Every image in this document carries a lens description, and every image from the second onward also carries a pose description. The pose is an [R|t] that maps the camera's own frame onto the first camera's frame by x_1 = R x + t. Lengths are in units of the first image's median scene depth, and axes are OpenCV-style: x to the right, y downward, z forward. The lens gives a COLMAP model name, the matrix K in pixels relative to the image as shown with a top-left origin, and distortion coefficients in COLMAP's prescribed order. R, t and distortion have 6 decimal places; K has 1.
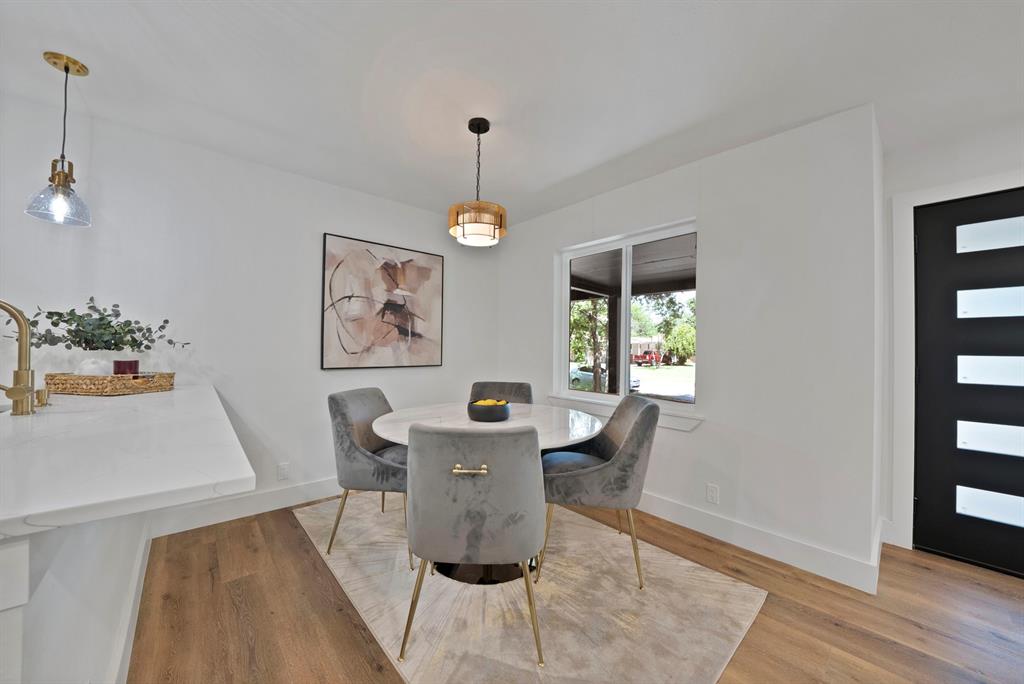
lens RADIAL K [[367.8, 0, 512.1], [0, 367.8, 344.1], [0, 0, 1]] dist [-0.025965, 0.002560]
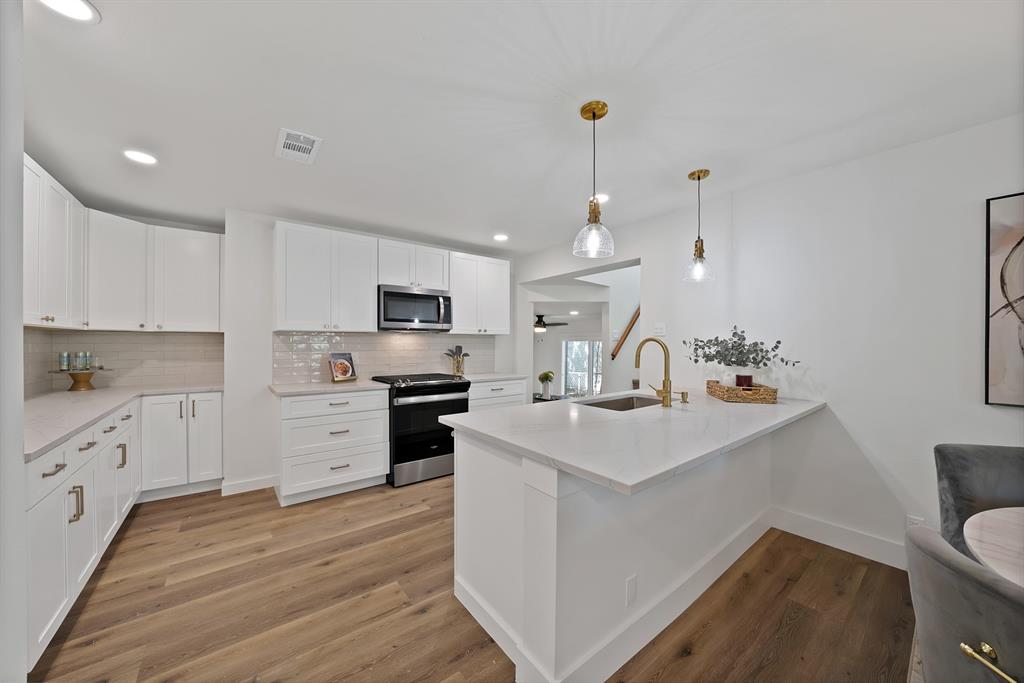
lens RADIAL K [[367.8, 0, 513.4], [0, 367.8, 342.9], [0, 0, 1]] dist [-0.025965, 0.002560]
pose [[-0.061640, -0.010763, -0.998040, 0.227923], [0.004425, 0.999929, -0.011057, -0.049346], [0.998089, -0.005098, -0.061588, 0.221923]]
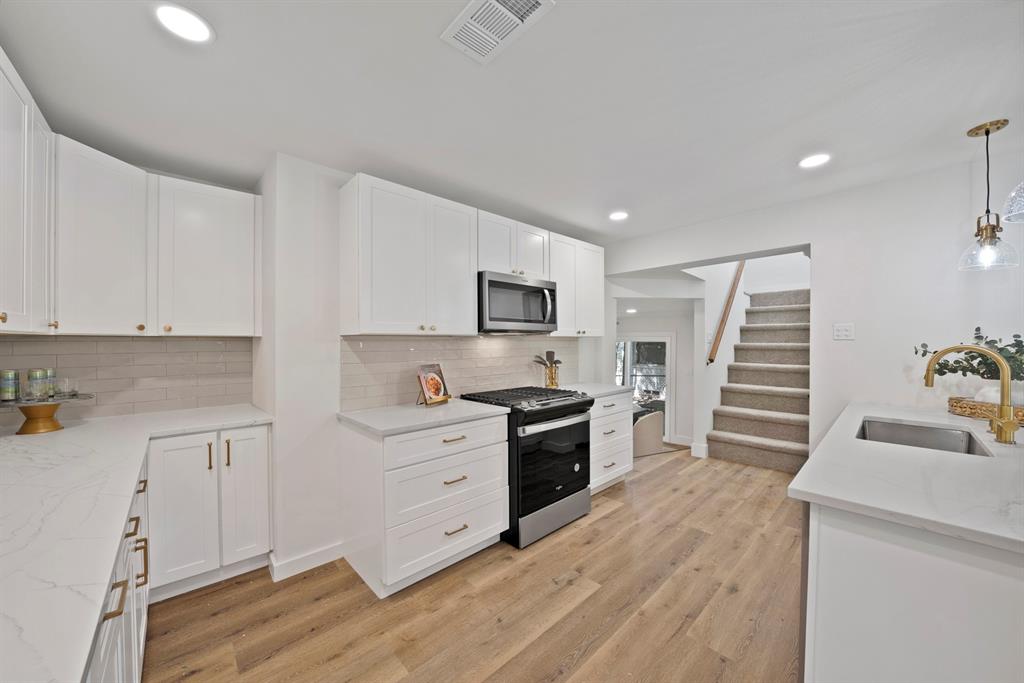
lens RADIAL K [[367.8, 0, 515.7], [0, 367.8, 341.5], [0, 0, 1]] dist [-0.025965, 0.002560]
pose [[0.035103, -0.011268, -0.999320, -0.137399], [0.011103, 0.999879, -0.010884, -0.082299], [0.999322, -0.010713, 0.035223, -0.389676]]
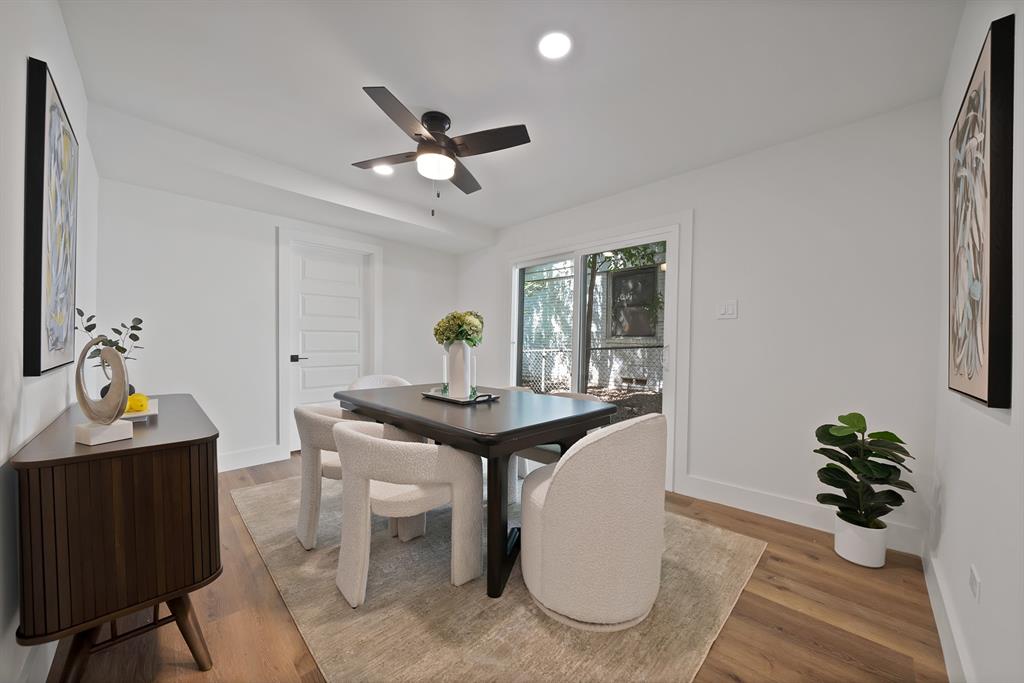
lens RADIAL K [[367.8, 0, 512.9], [0, 367.8, 344.0], [0, 0, 1]] dist [-0.025965, 0.002560]
pose [[0.067133, -0.007922, -0.997713, -2.030435], [0.000387, 0.999969, -0.007914, 0.267564], [0.997744, 0.000145, 0.067134, 0.389288]]
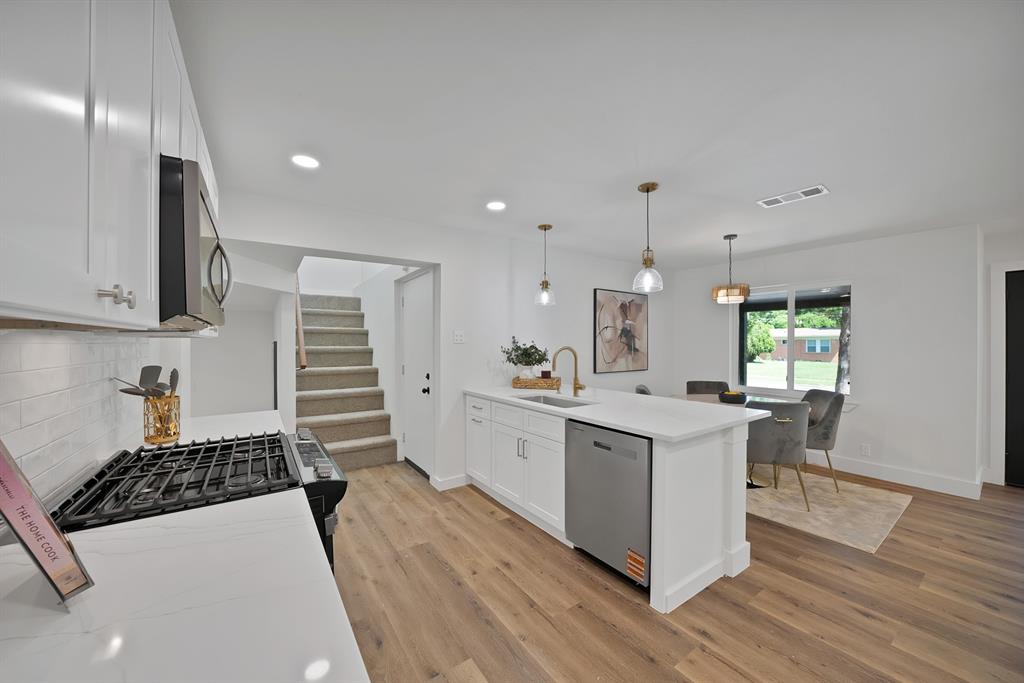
lens RADIAL K [[367.8, 0, 512.3], [0, 367.8, 346.3], [0, 0, 1]] dist [-0.025965, 0.002560]
pose [[0.992532, -0.011624, -0.121432, -0.868908], [0.013351, 0.999821, 0.013417, -0.097985], [0.121254, -0.014938, 0.992509, -0.829776]]
